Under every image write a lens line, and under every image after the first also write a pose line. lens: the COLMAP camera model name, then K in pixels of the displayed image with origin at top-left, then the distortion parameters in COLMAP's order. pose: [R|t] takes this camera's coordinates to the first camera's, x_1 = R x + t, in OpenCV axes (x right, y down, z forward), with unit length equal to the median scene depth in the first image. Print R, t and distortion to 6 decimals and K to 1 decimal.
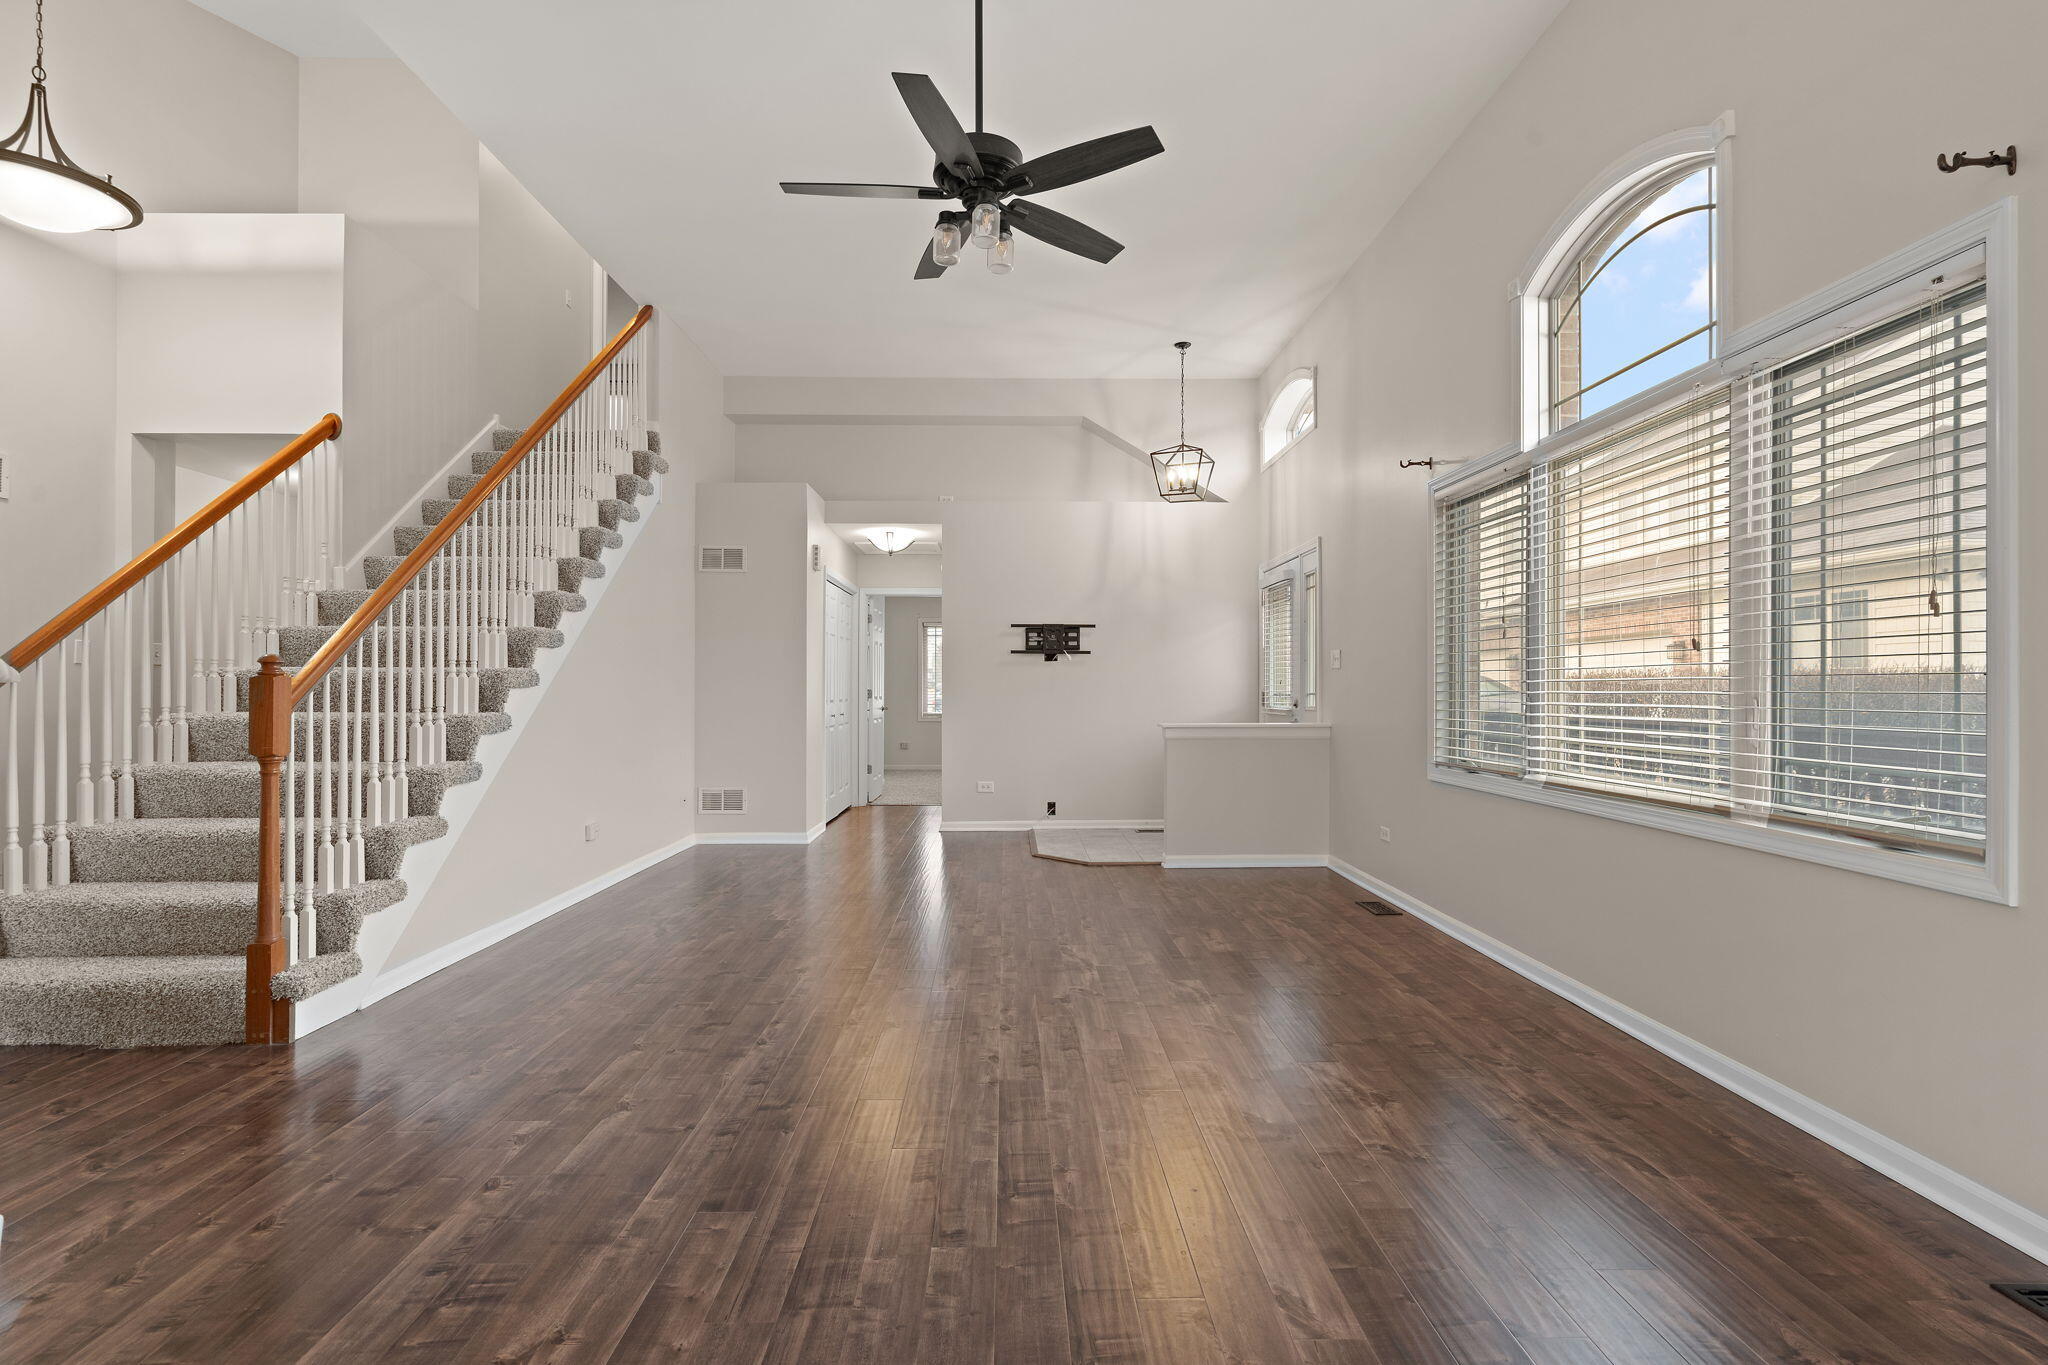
lens RADIAL K [[936.4, 0, 1009.2], [0, 936.4, 687.1], [0, 0, 1]] dist [-0.005169, 0.002973]
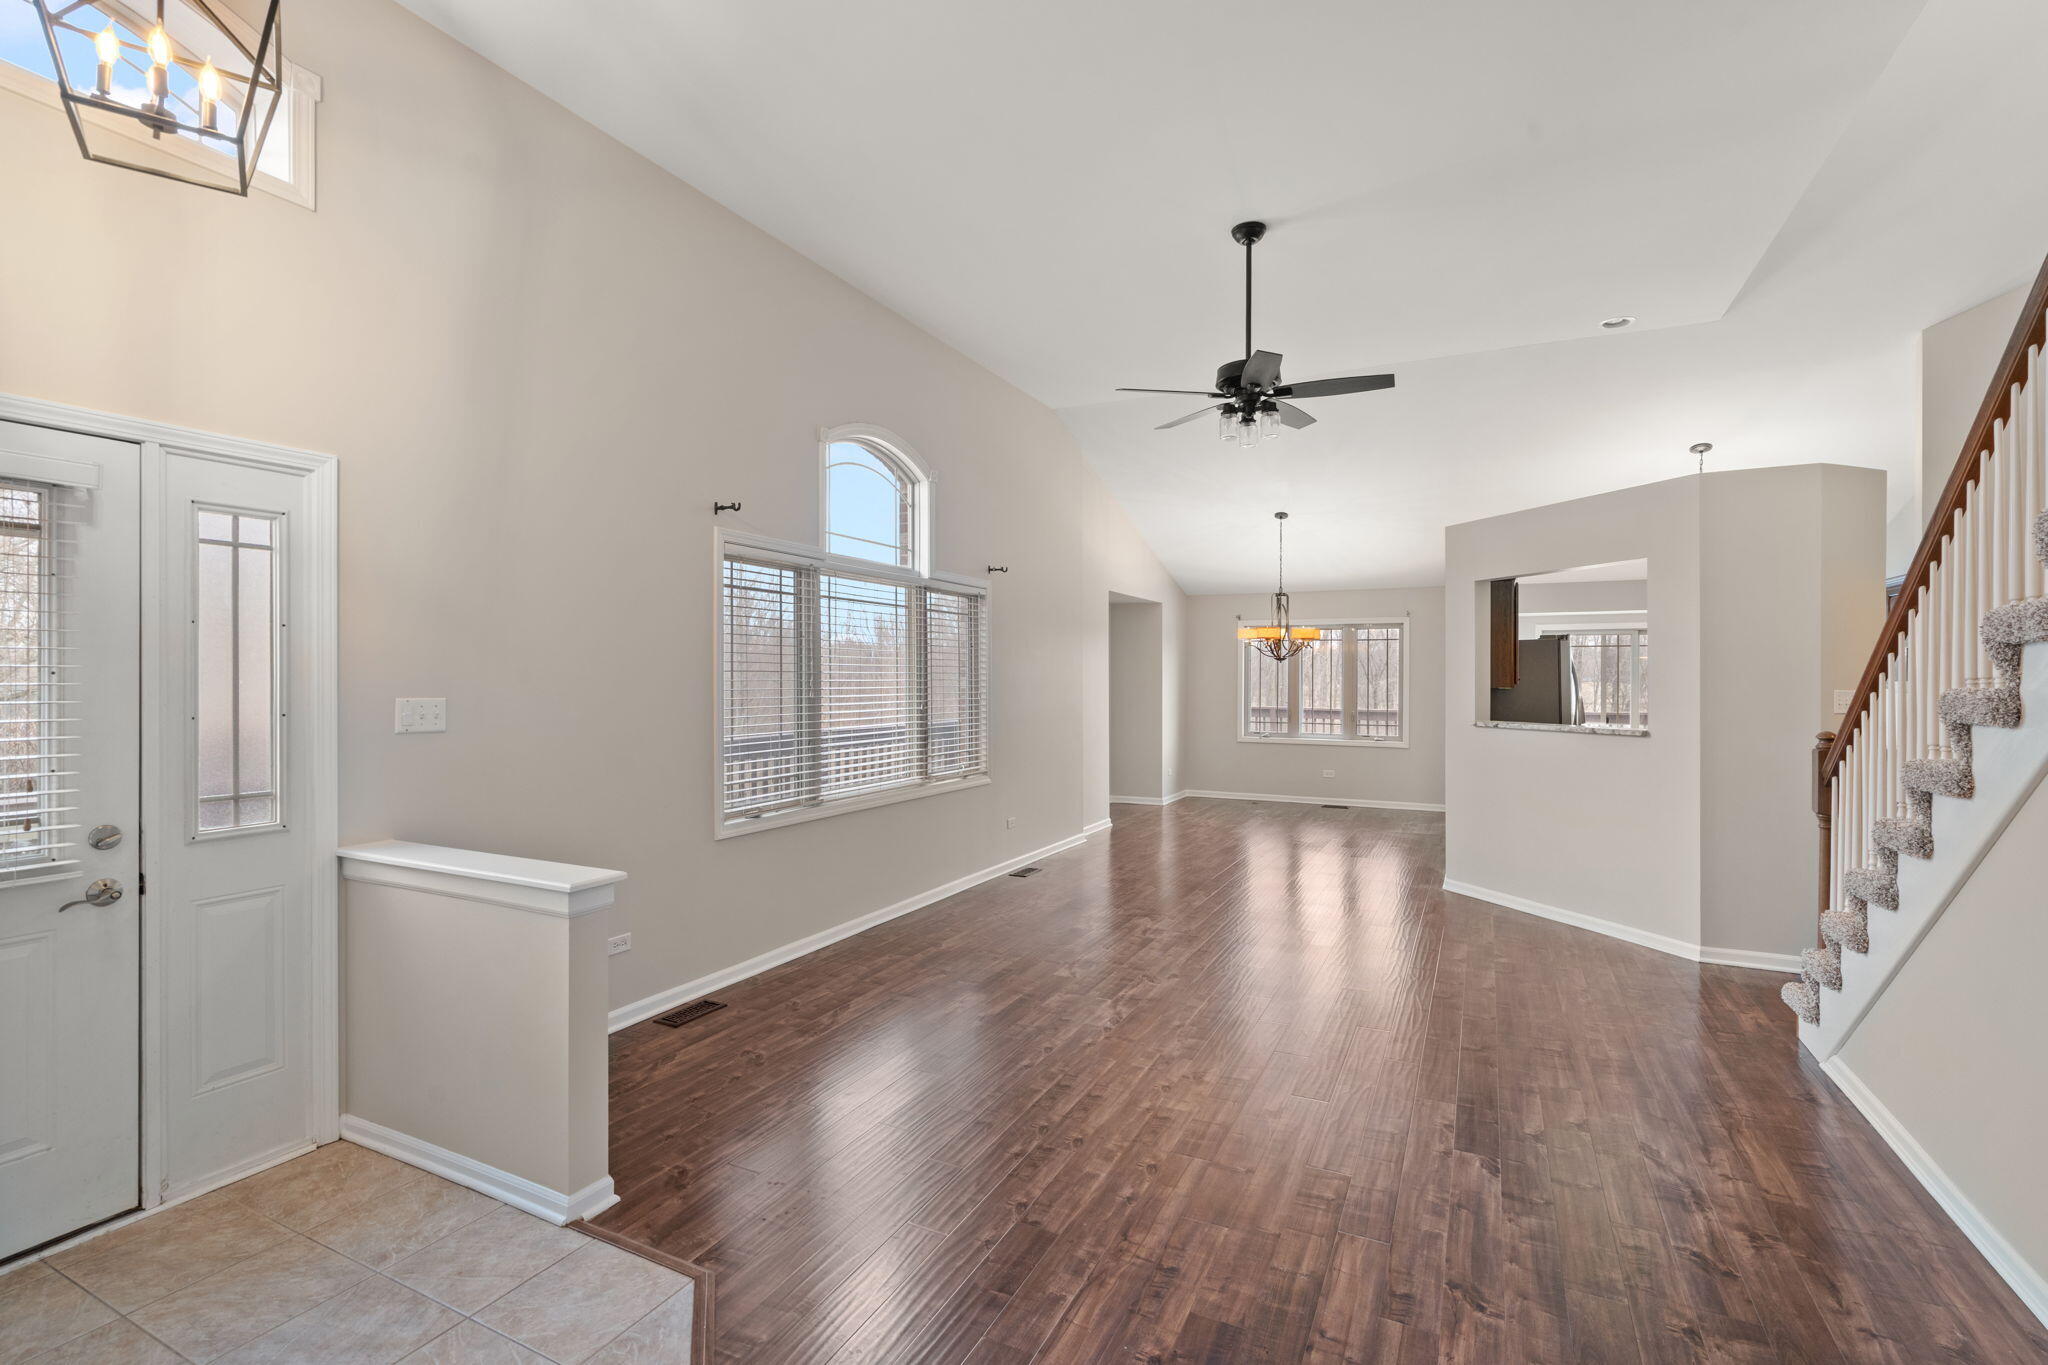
lens RADIAL K [[936.4, 0, 1034.3], [0, 936.4, 677.8], [0, 0, 1]] dist [-0.005169, 0.002973]
pose [[-0.897154, -0.004663, 0.441693, -0.306663], [-0.005328, 0.999986, -0.000264, -0.078776], [-0.441685, -0.002590, -0.897166, 2.006111]]
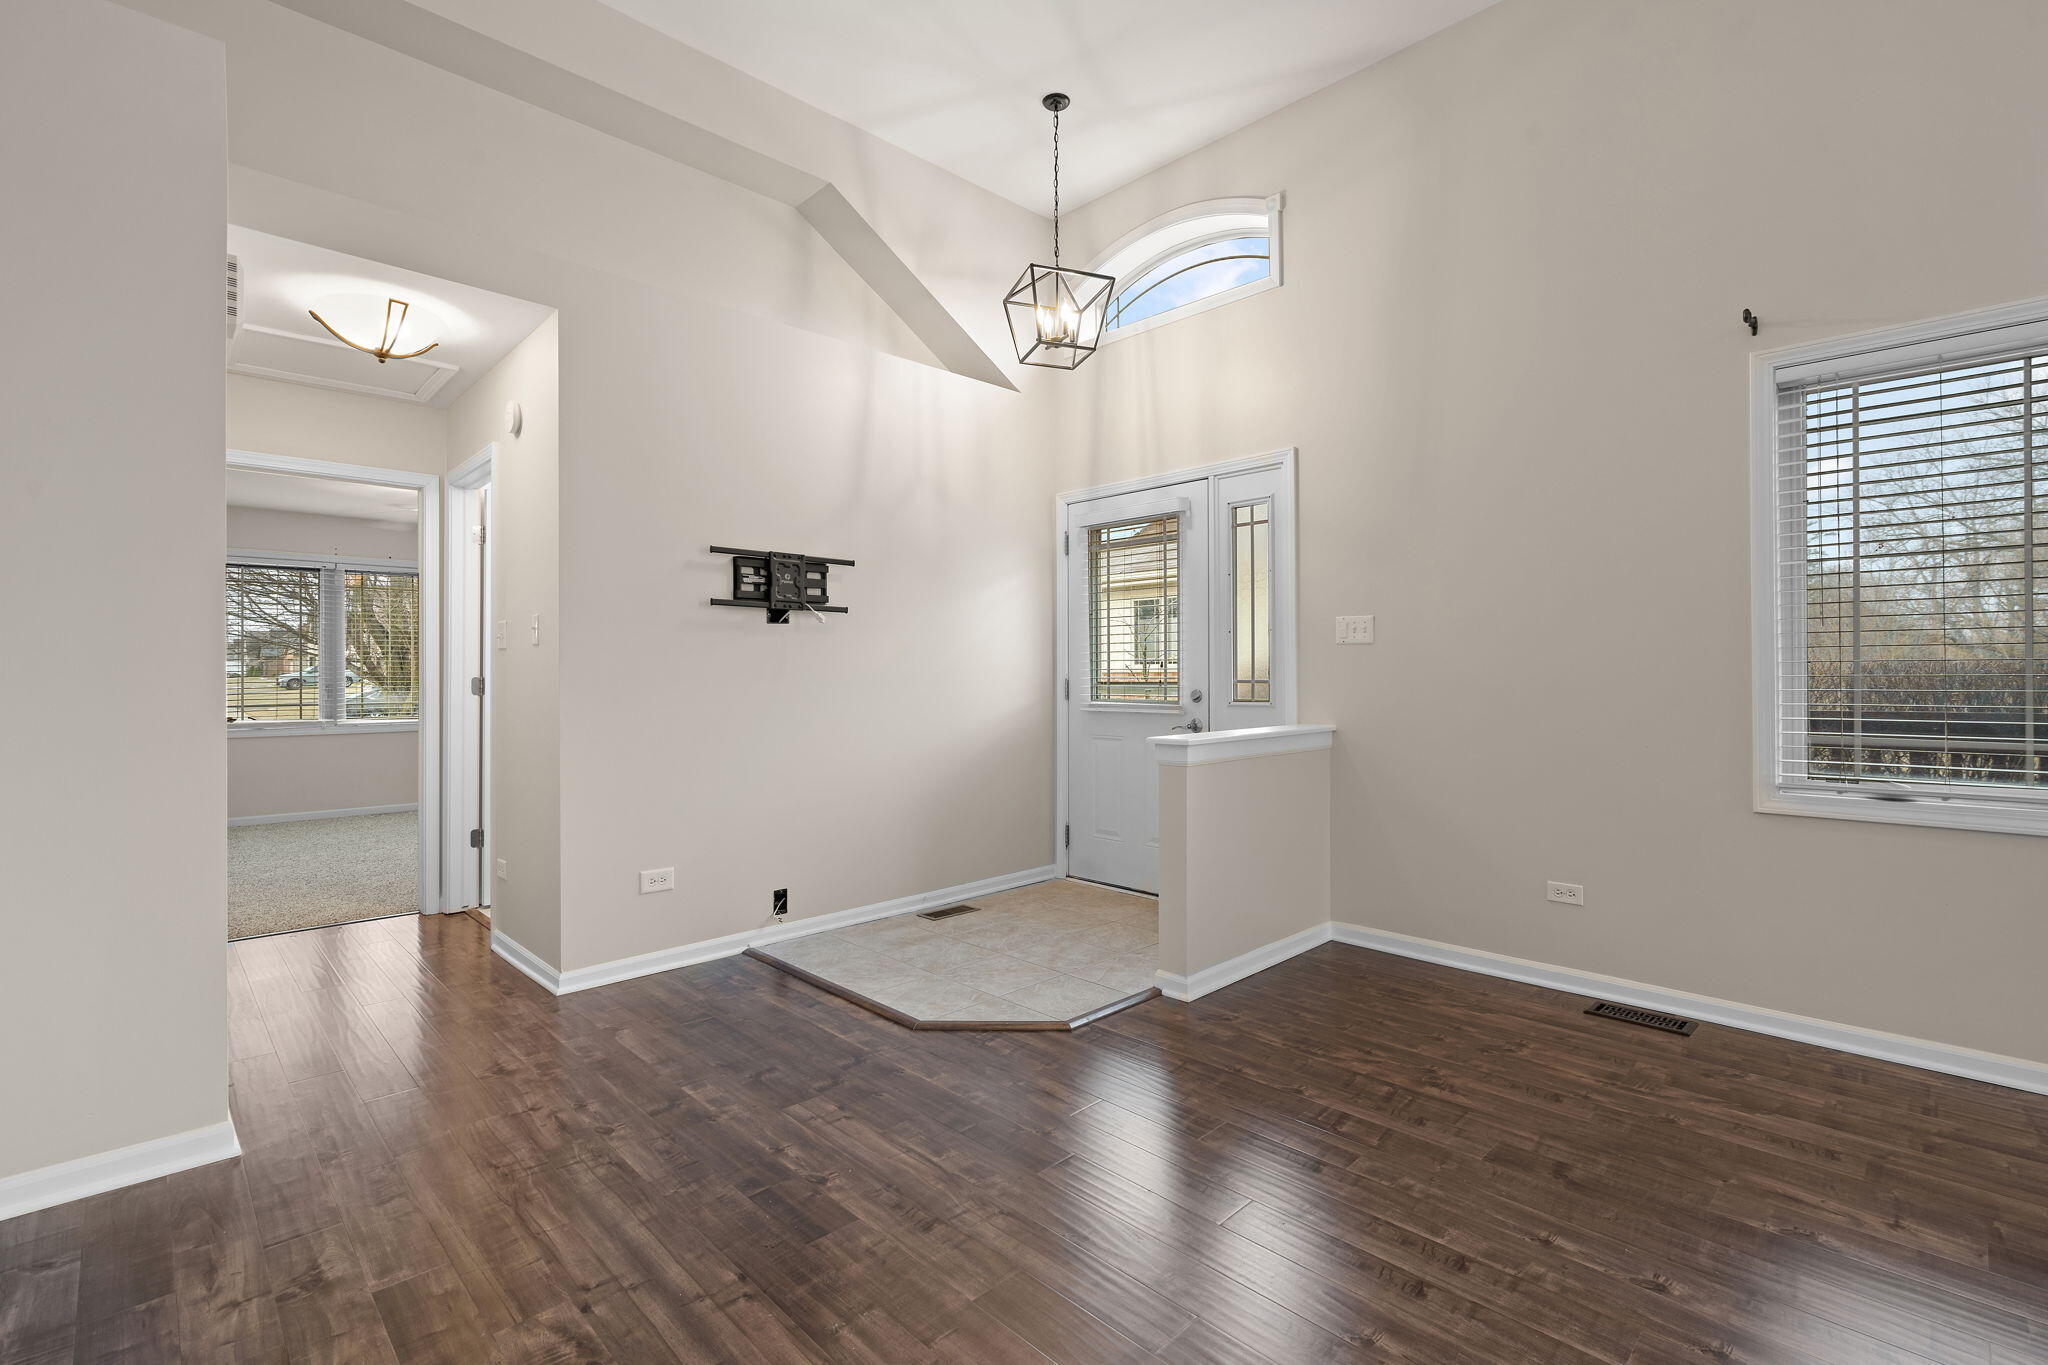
lens RADIAL K [[936.4, 0, 1021.1], [0, 936.4, 667.3], [0, 0, 1]] dist [-0.005169, 0.002973]
pose [[0.723900, 0.003016, 0.689898, -0.433661], [0.001921, 0.999978, -0.006388, 0.001352], [-0.689902, 0.005950, 0.723878, 1.034332]]
